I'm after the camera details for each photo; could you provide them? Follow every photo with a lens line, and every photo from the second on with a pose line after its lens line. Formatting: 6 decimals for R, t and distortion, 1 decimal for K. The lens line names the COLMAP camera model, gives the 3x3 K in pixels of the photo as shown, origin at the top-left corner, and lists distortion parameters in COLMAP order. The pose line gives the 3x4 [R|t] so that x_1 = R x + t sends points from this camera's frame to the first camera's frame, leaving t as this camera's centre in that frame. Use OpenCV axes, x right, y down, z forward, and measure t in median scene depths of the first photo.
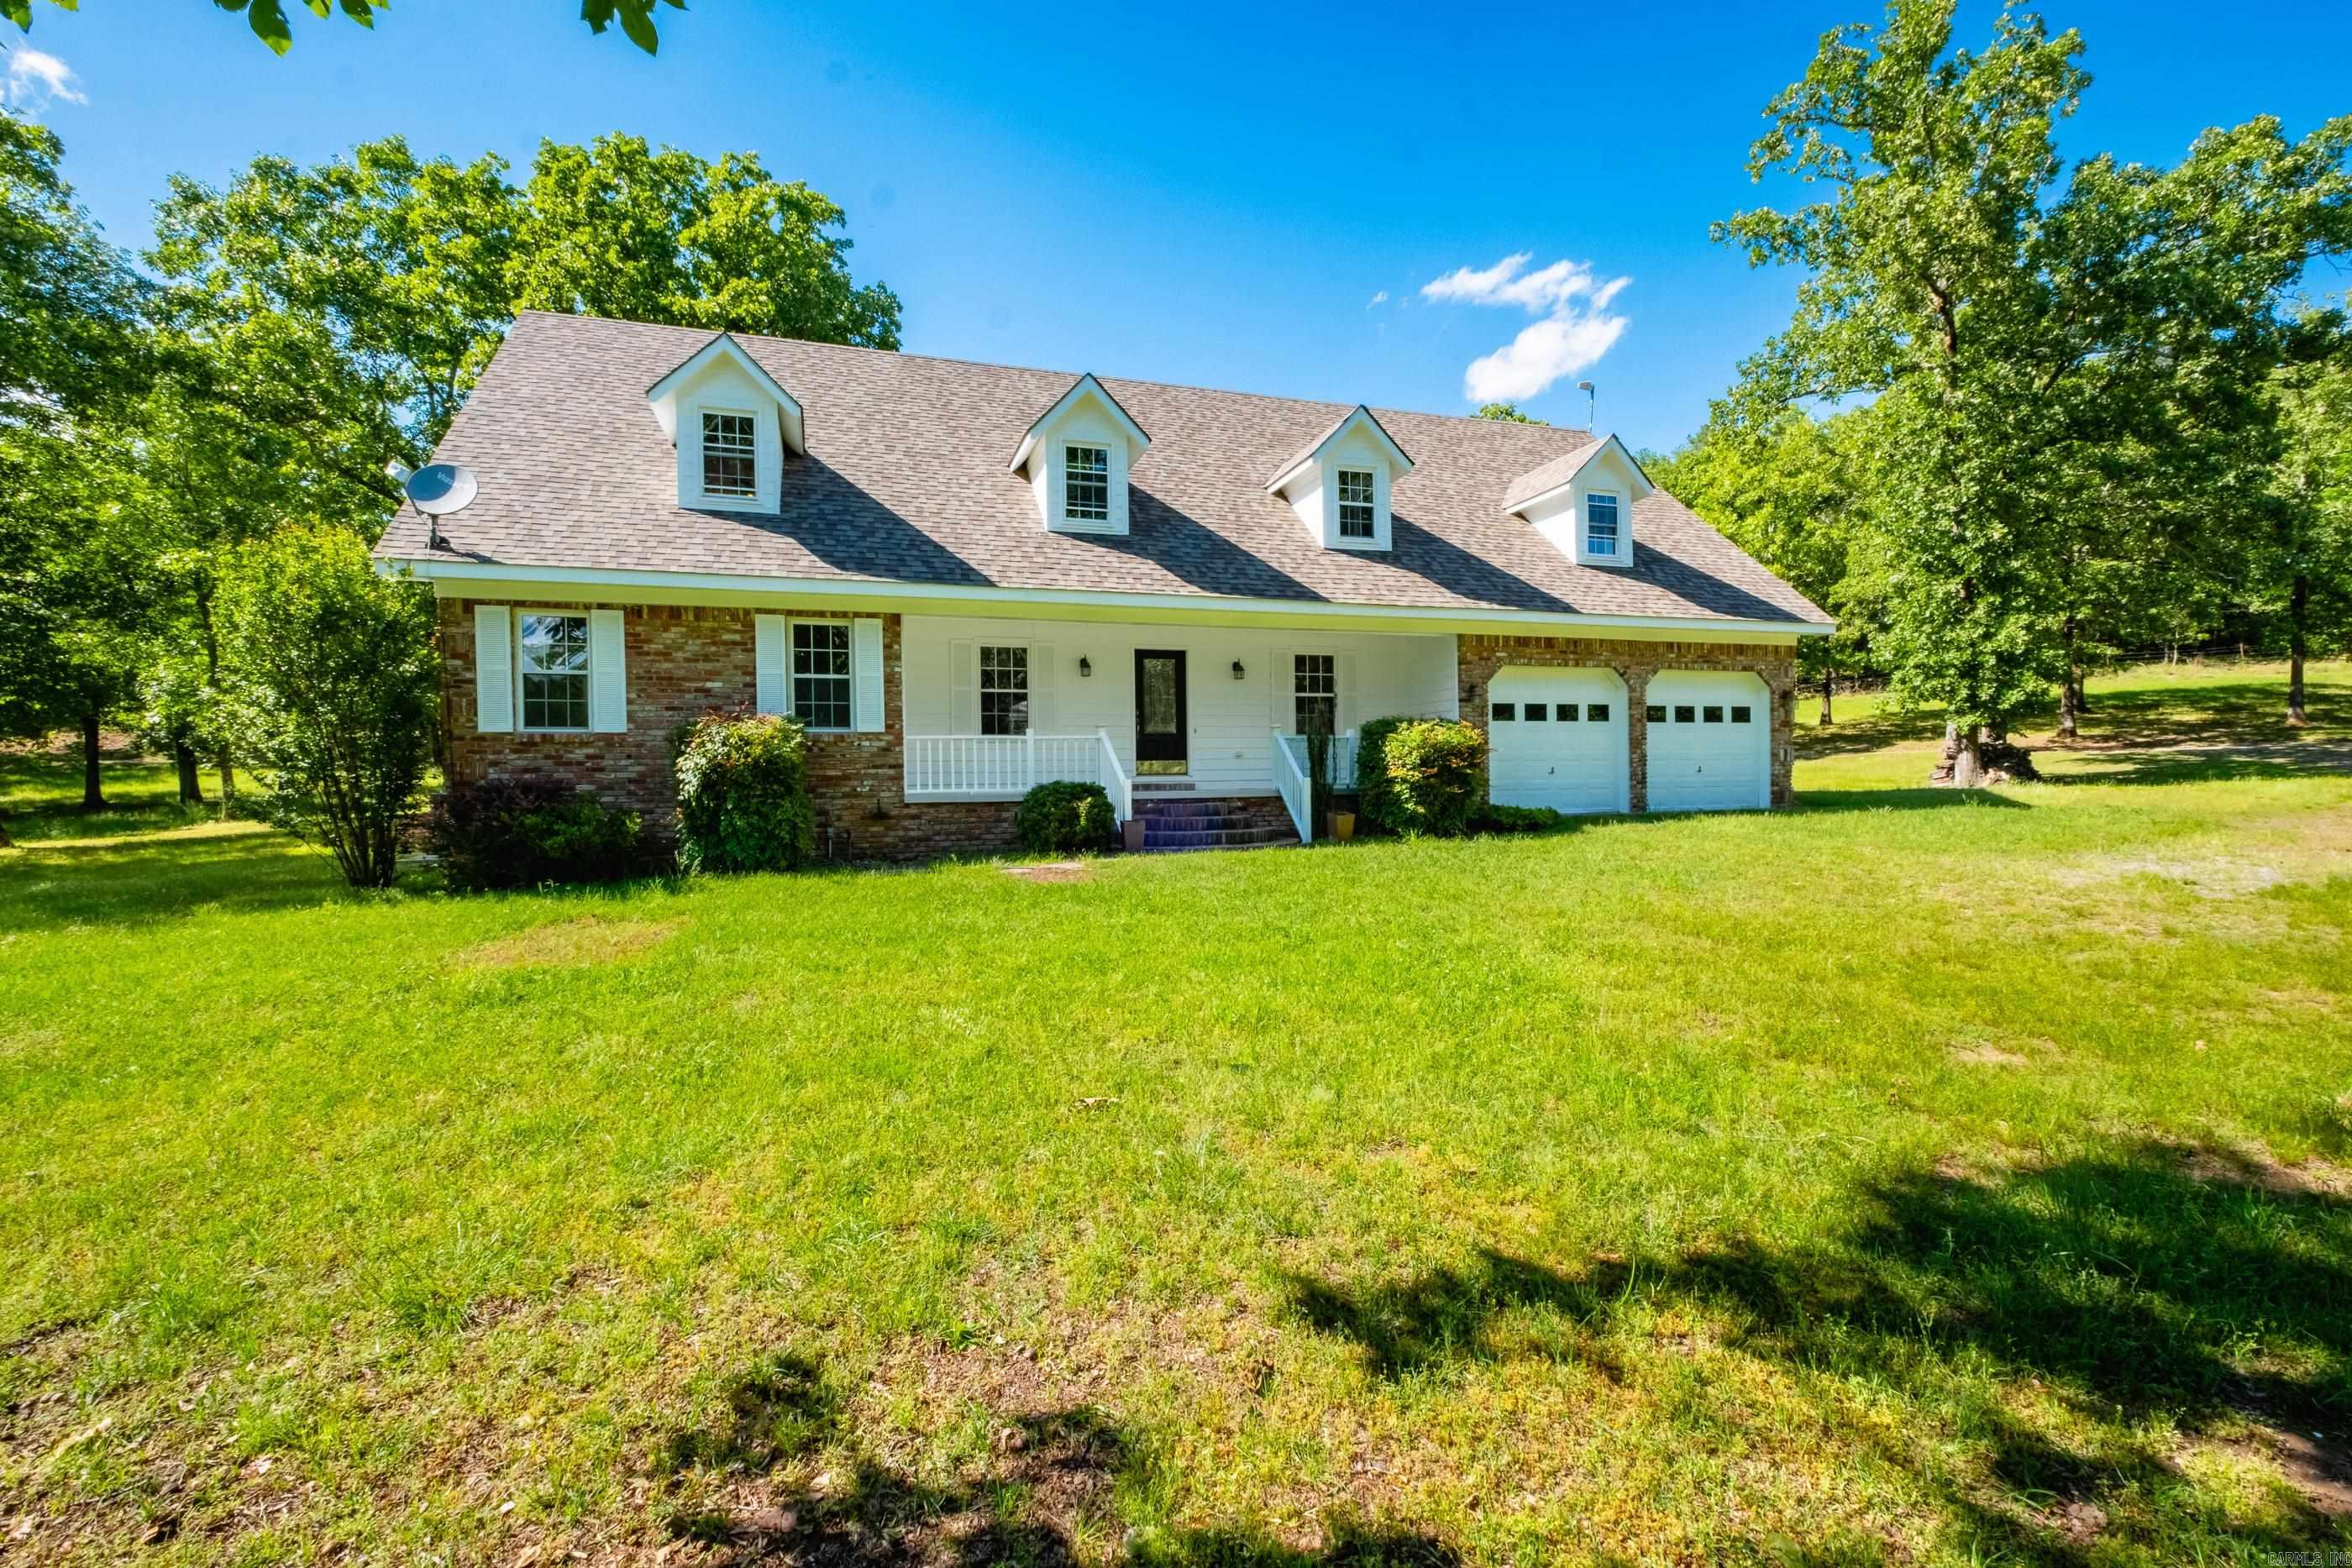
lens RADIAL K [[1018.7, 0, 1167.9], [0, 1018.7, 781.4], [0, 0, 1]] dist [0.002036, -0.000095]
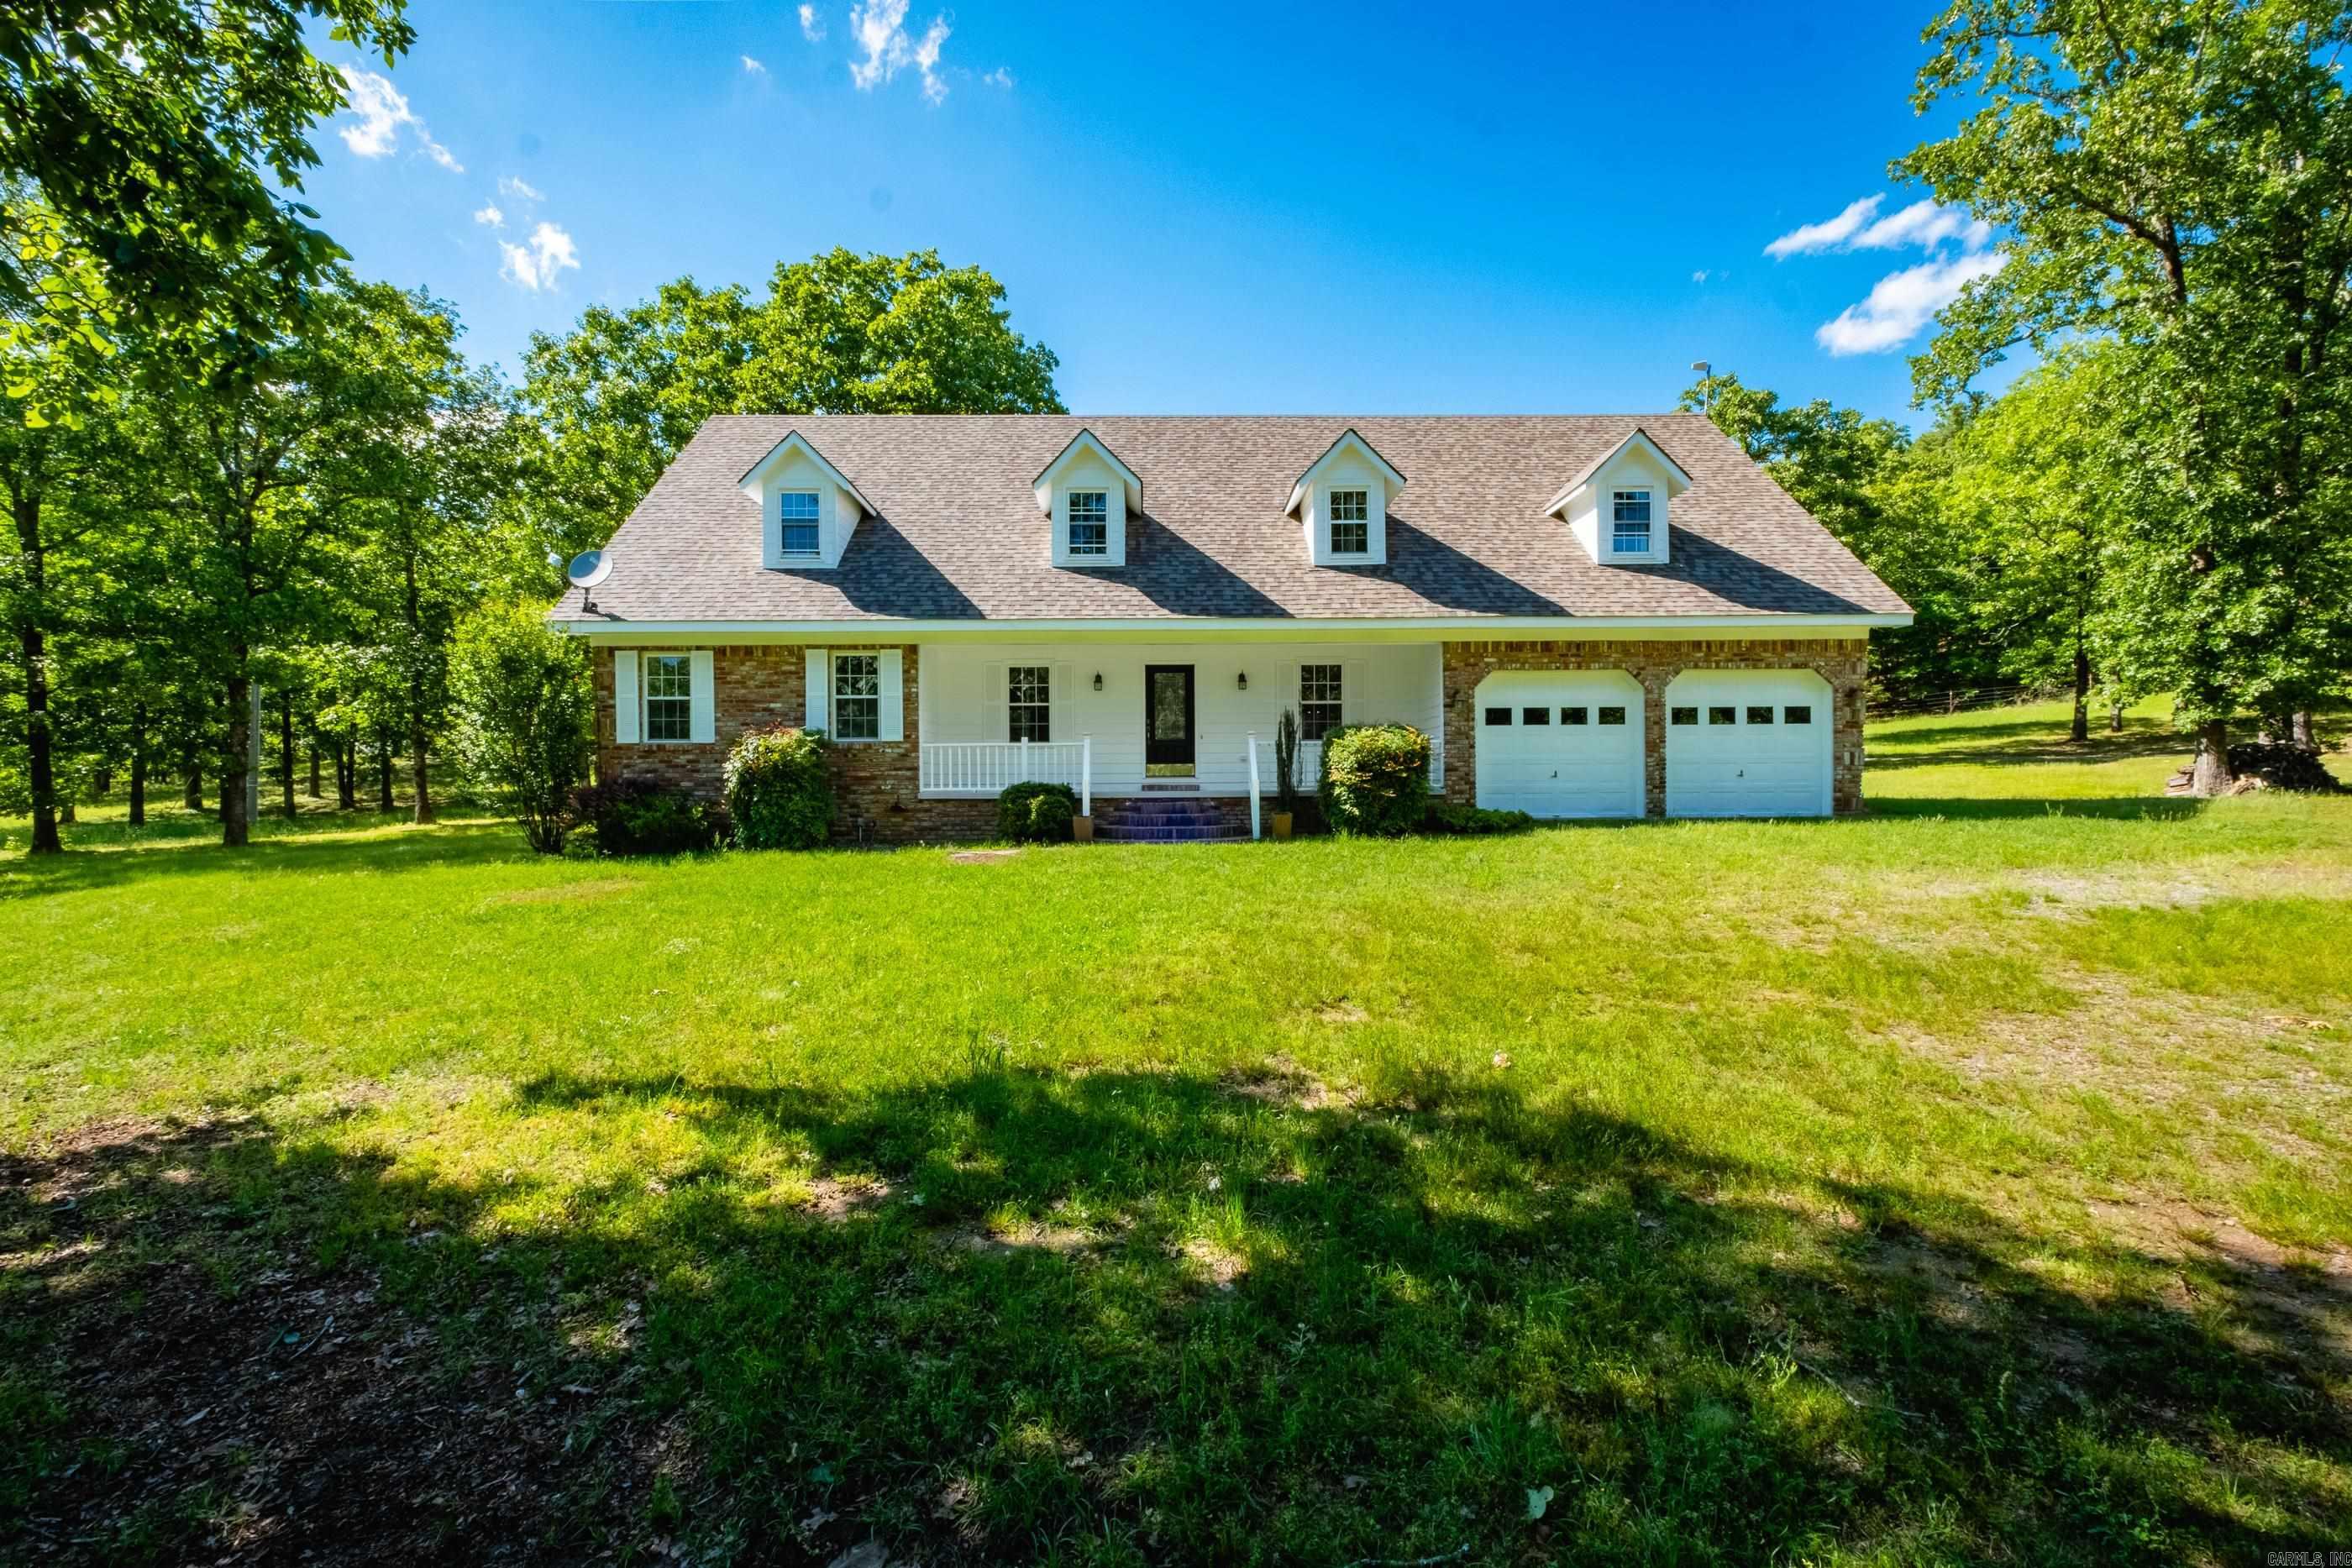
lens RADIAL K [[1018.7, 0, 1167.9], [0, 1018.7, 781.4], [0, 0, 1]] dist [0.002036, -0.000095]
pose [[0.954284, 0.006263, -0.298836, 0.342013], [-0.006730, 0.999977, -0.000533, -0.000898], [0.298826, 0.002520, 0.954304, -0.068995]]
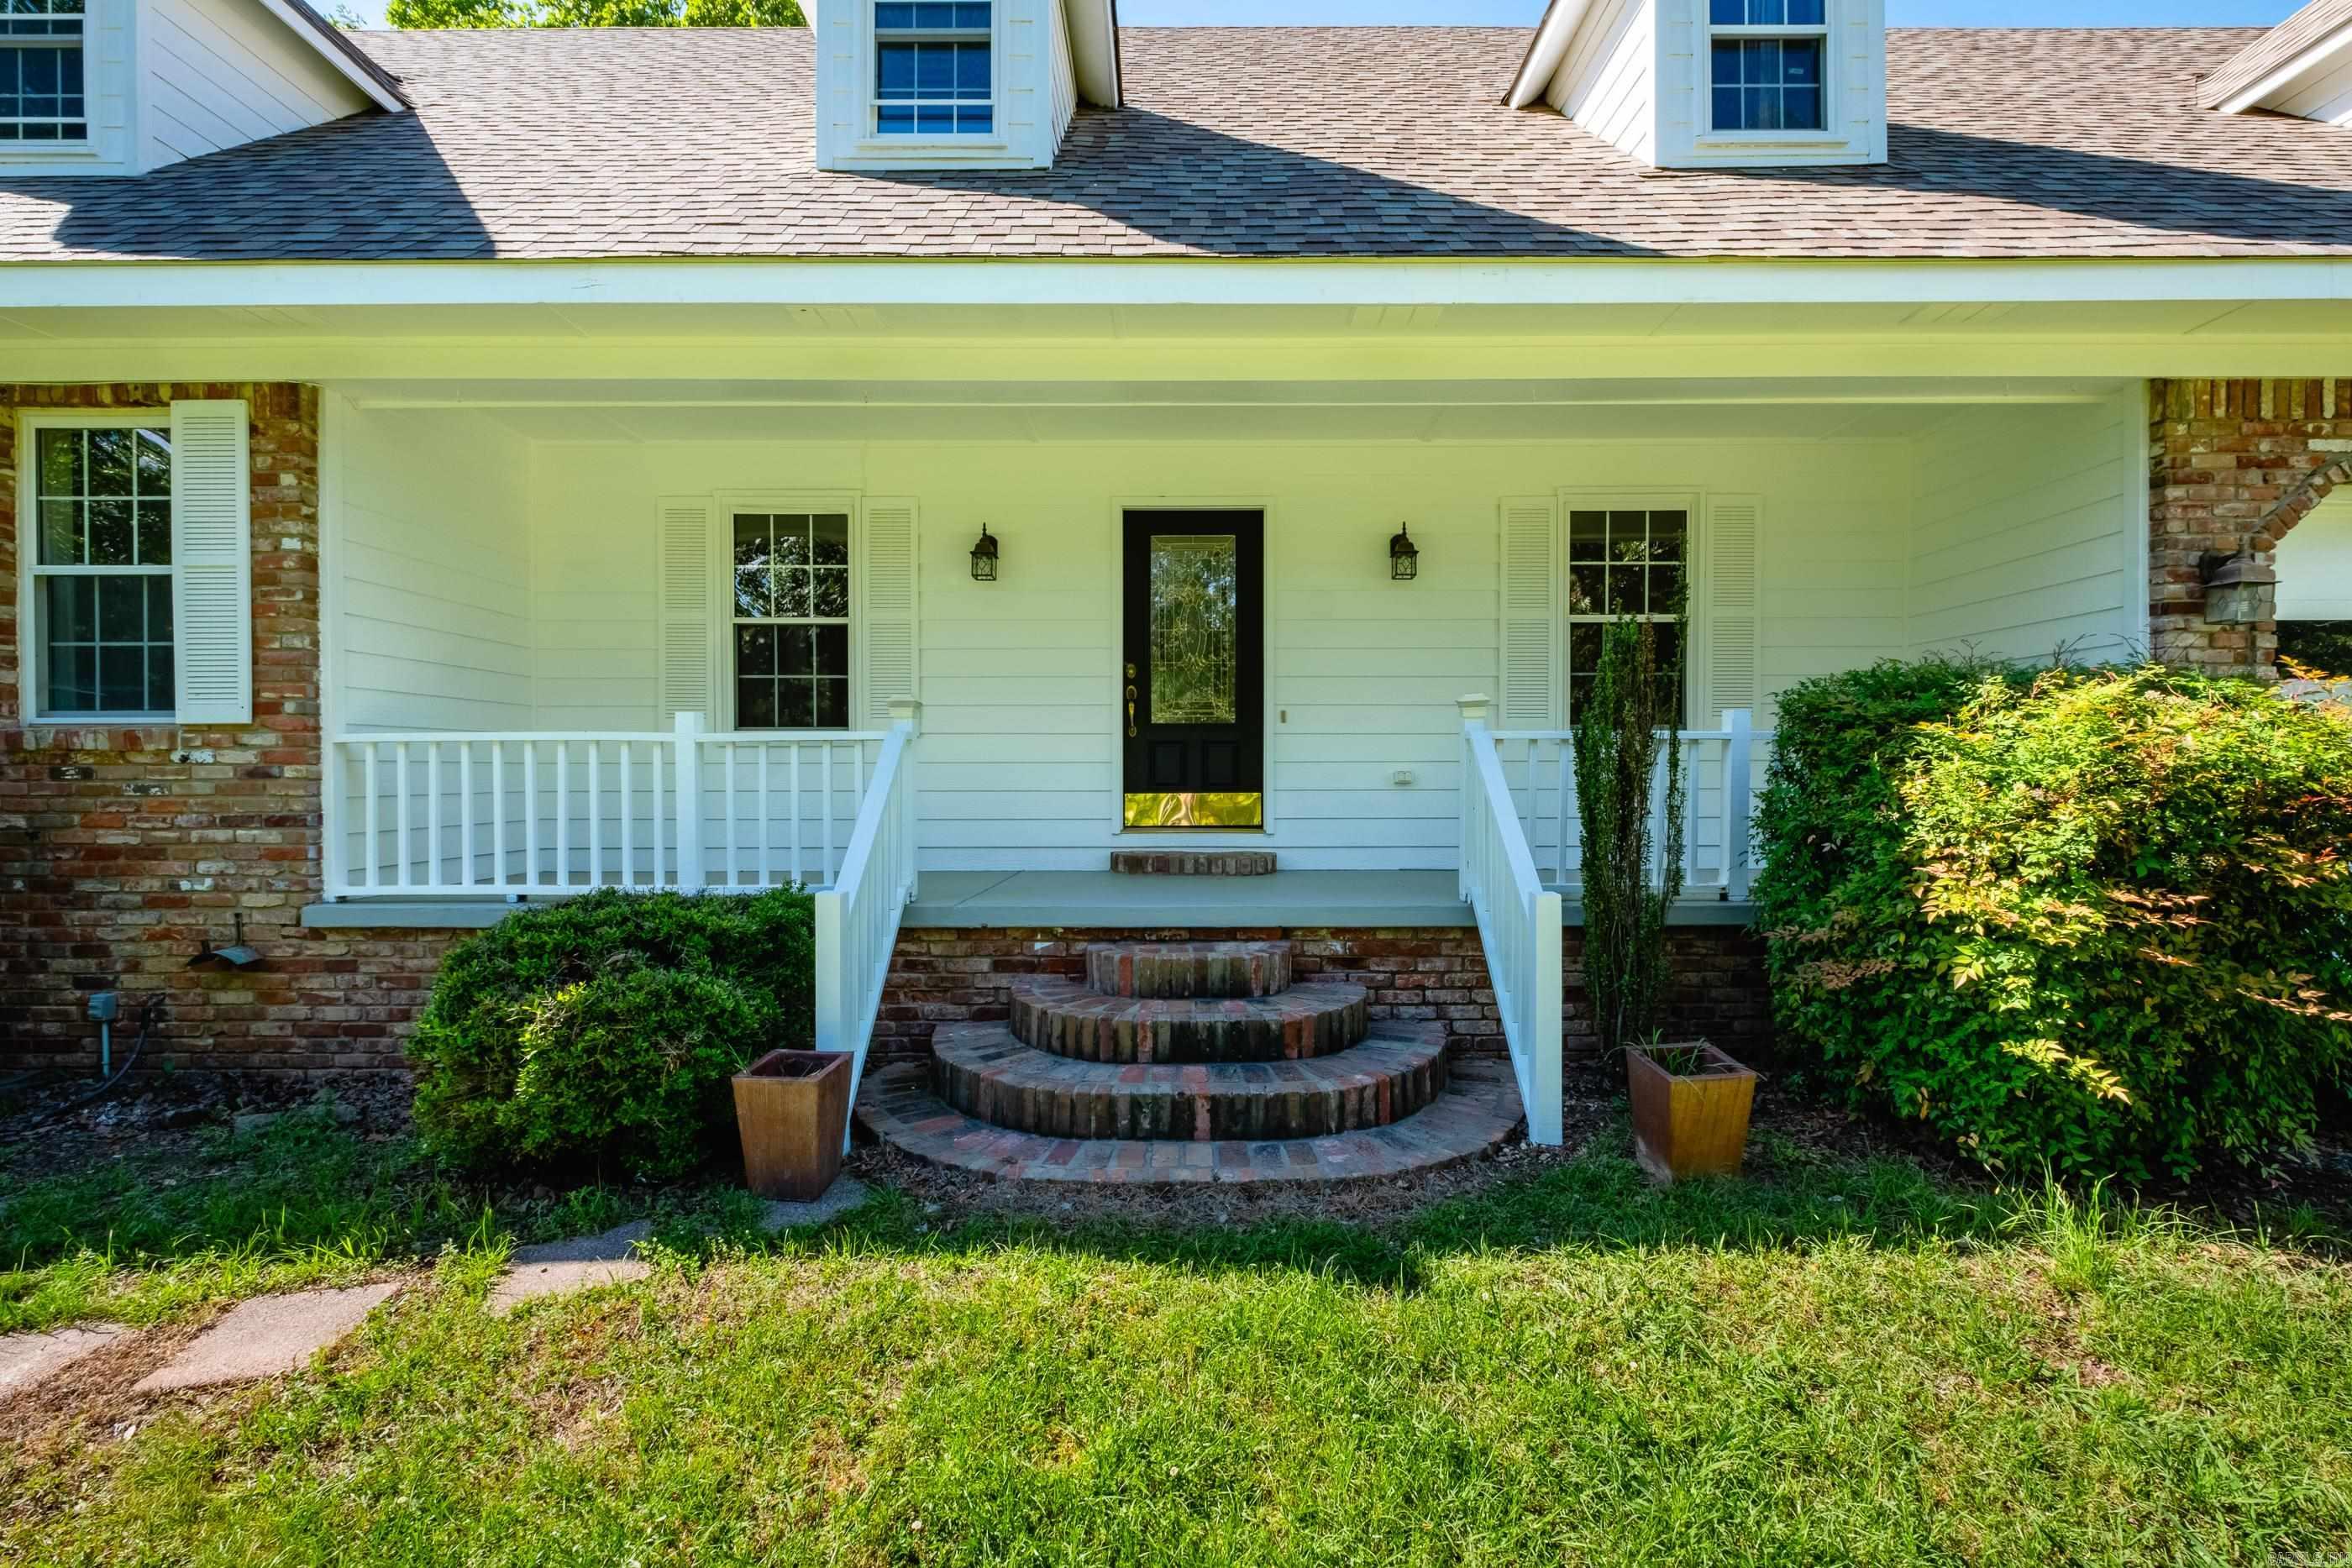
lens RADIAL K [[1002.5, 0, 1182.8], [0, 1002.5, 779.6], [0, 0, 1]] dist [0.000493, -0.000069]
pose [[0.950310, 0.015876, -0.310900, 0.115876], [-0.012387, 0.999836, 0.013195, -0.032451], [0.311059, -0.008688, 0.950351, 0.665921]]
